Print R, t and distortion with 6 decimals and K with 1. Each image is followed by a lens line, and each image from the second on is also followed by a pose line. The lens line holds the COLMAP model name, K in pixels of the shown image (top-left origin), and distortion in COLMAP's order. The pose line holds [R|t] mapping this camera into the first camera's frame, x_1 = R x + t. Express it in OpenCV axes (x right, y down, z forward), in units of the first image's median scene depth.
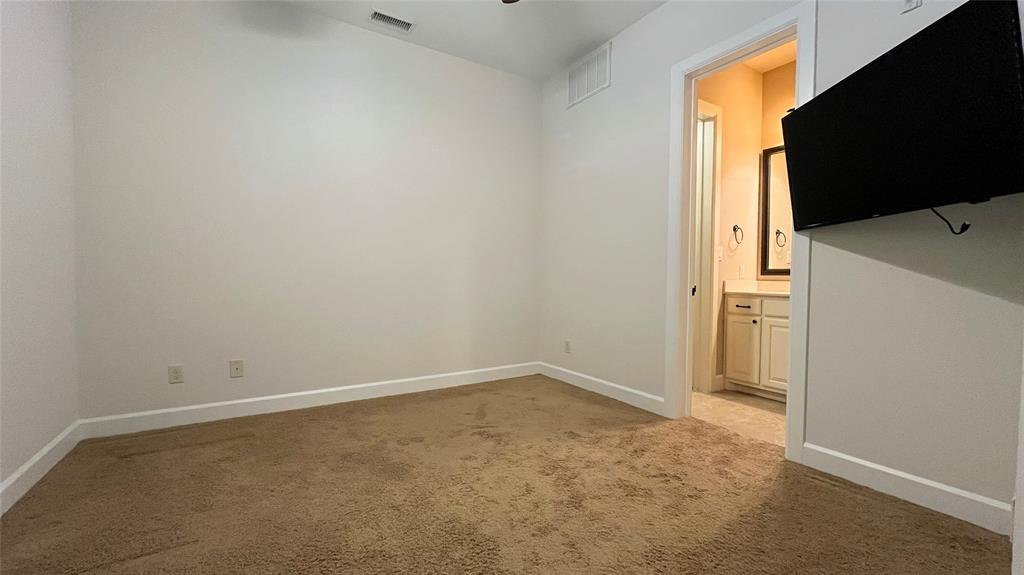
lens RADIAL K [[414.6, 0, 516.5], [0, 414.6, 286.9], [0, 0, 1]] dist [-0.005083, 0.000993]
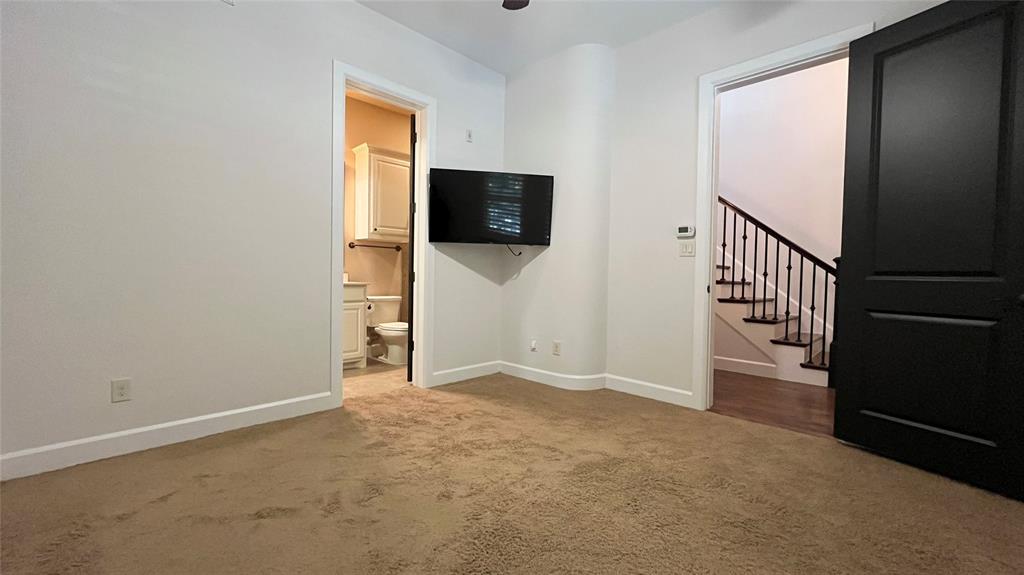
lens RADIAL K [[414.6, 0, 507.2], [0, 414.6, 284.6], [0, 0, 1]] dist [-0.005083, 0.000993]
pose [[-0.240067, -0.035985, 0.970089, -0.891928], [0.002181, 0.999290, 0.037608, -0.030202], [-0.970754, 0.011144, -0.239819, 1.042916]]
